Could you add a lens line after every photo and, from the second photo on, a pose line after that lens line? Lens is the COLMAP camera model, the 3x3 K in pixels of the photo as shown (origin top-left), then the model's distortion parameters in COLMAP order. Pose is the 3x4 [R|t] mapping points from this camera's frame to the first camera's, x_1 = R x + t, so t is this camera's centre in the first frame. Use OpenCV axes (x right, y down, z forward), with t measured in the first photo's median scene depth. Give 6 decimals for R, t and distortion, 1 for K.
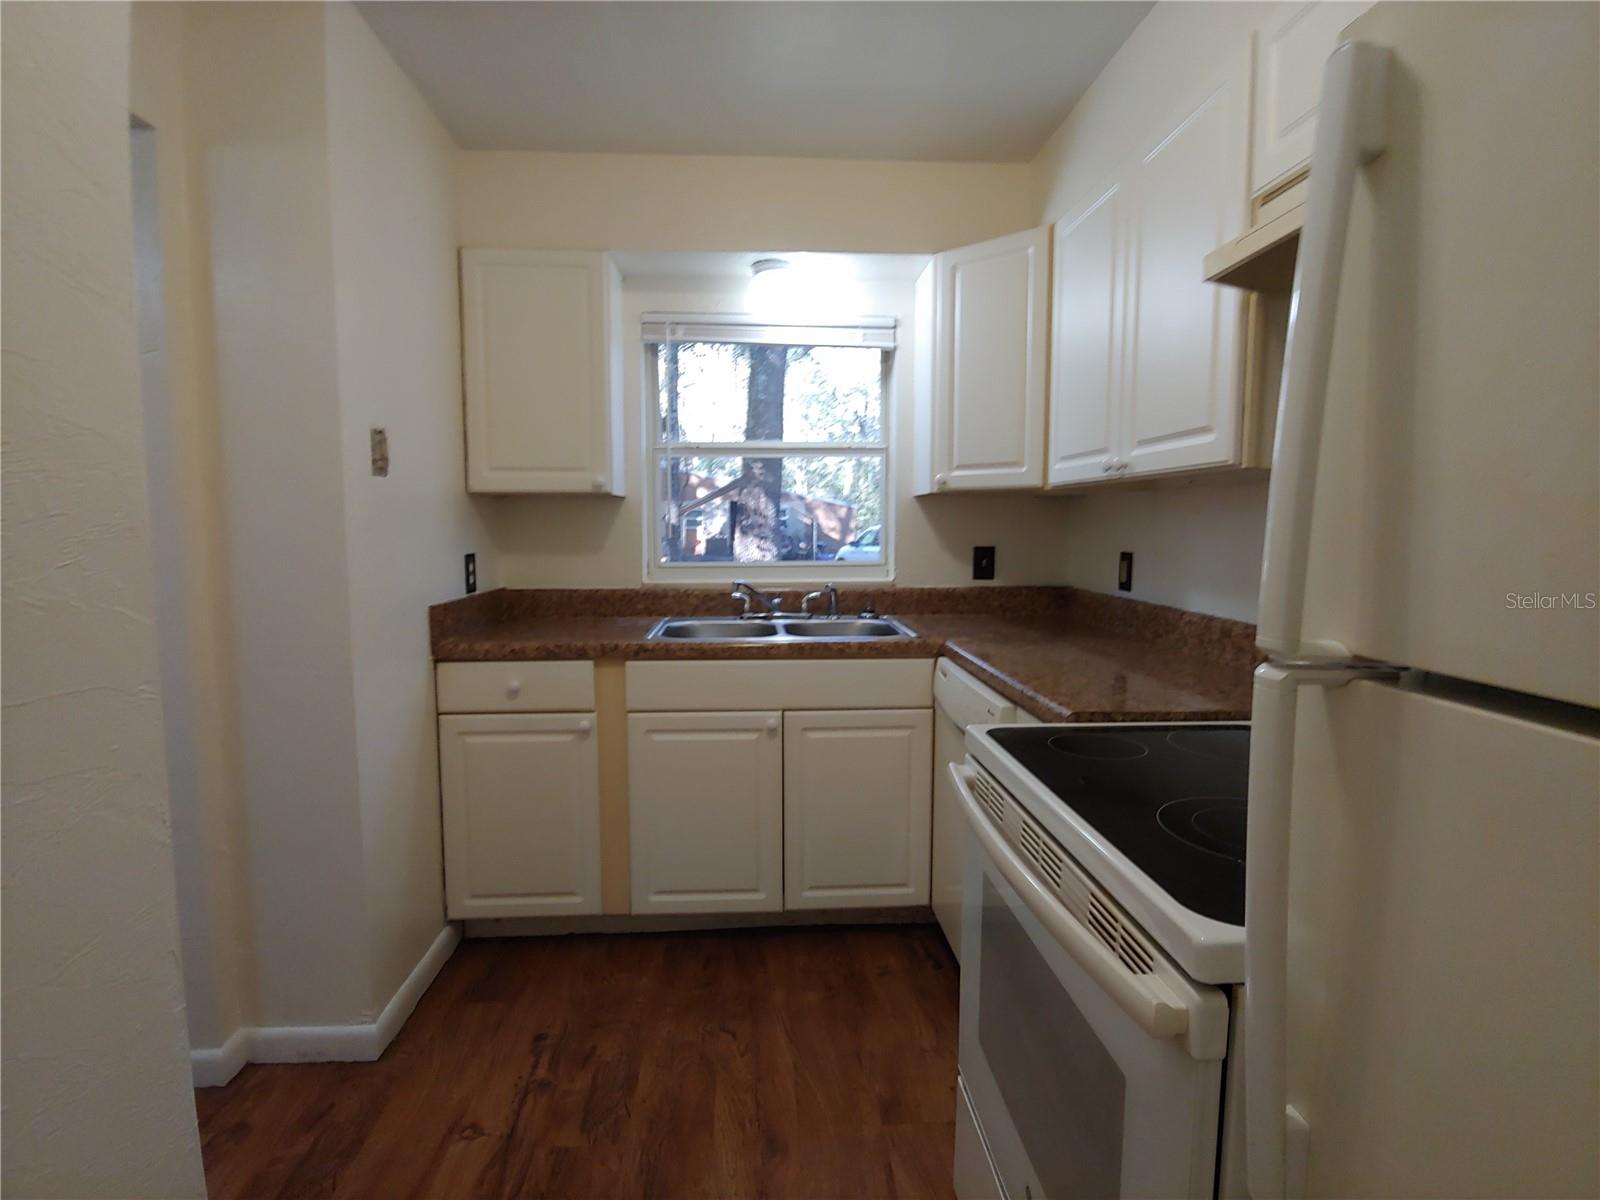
lens RADIAL K [[806.3, 0, 797.4], [0, 806.3, 592.6], [0, 0, 1]] dist [-0.014228, 0.000705]
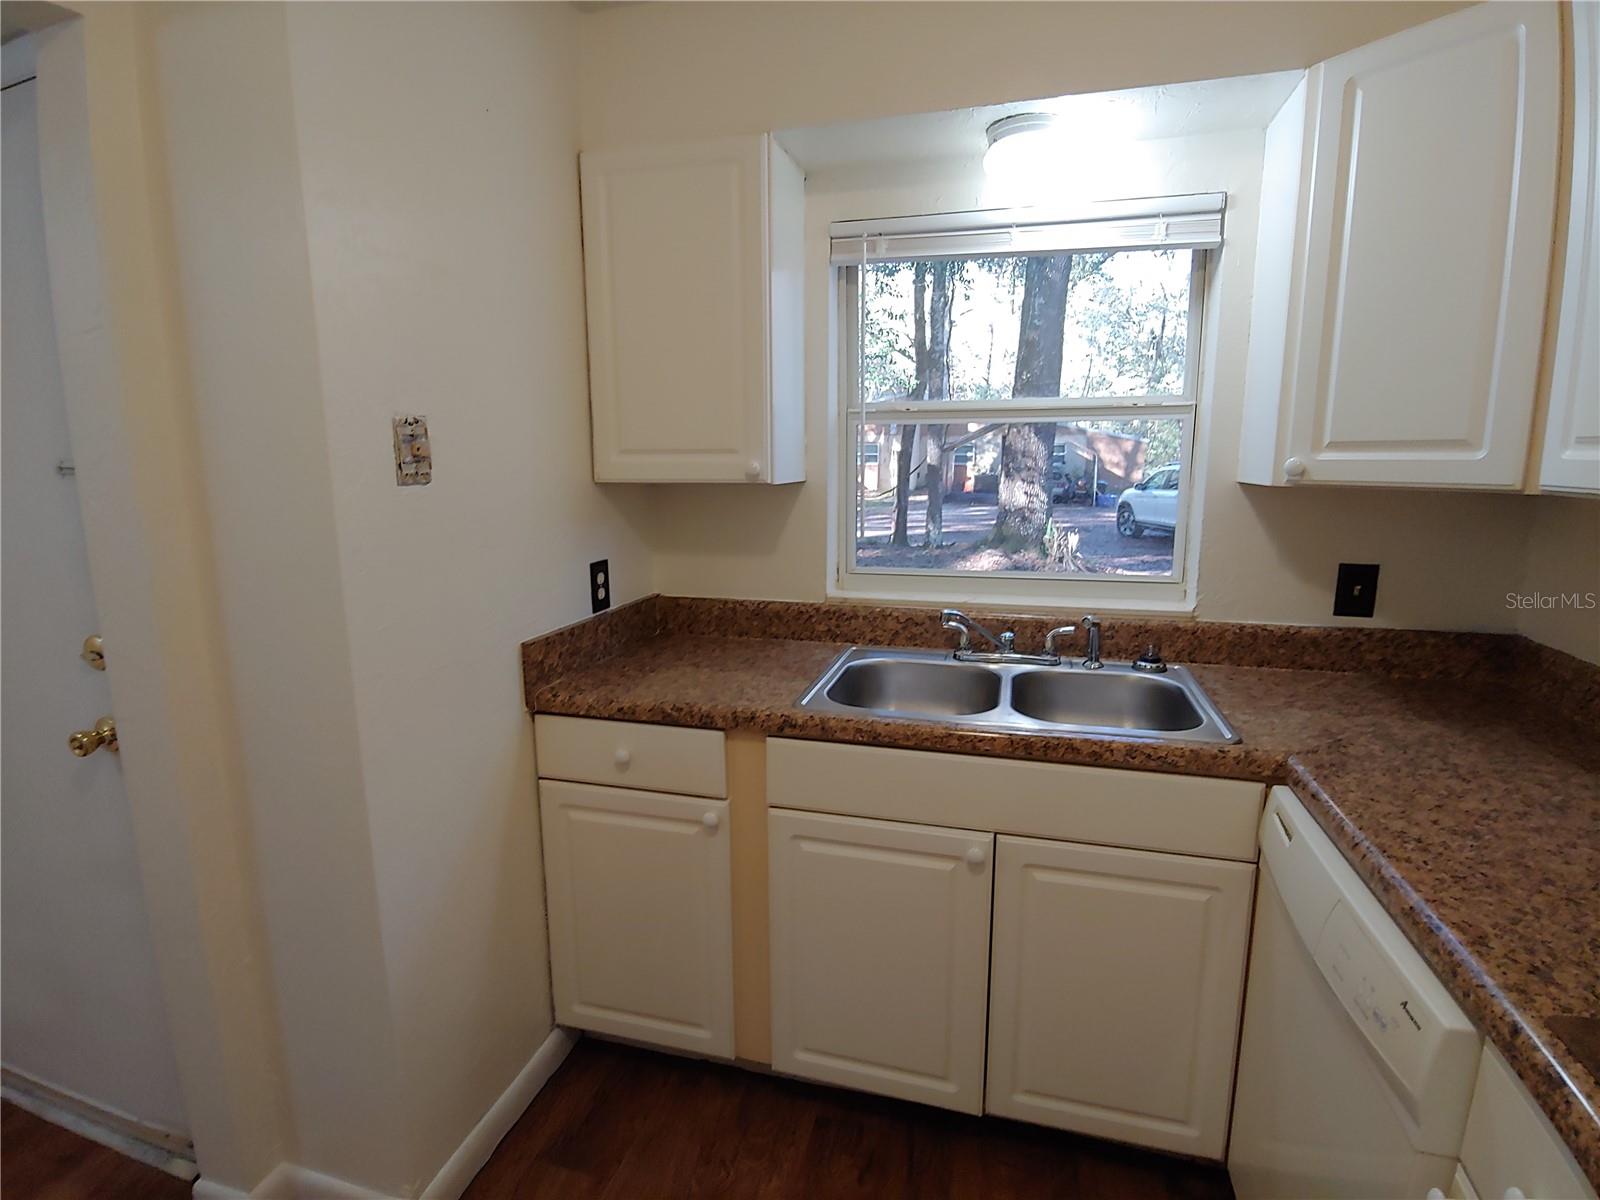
lens RADIAL K [[806.3, 0, 797.4], [0, 806.3, 592.6], [0, 0, 1]] dist [-0.014228, 0.000705]
pose [[0.945660, 0.050782, -0.321167, 0.026593], [-0.024490, 0.996047, 0.085384, -0.088398], [0.324234, -0.072879, 0.943166, 0.320064]]
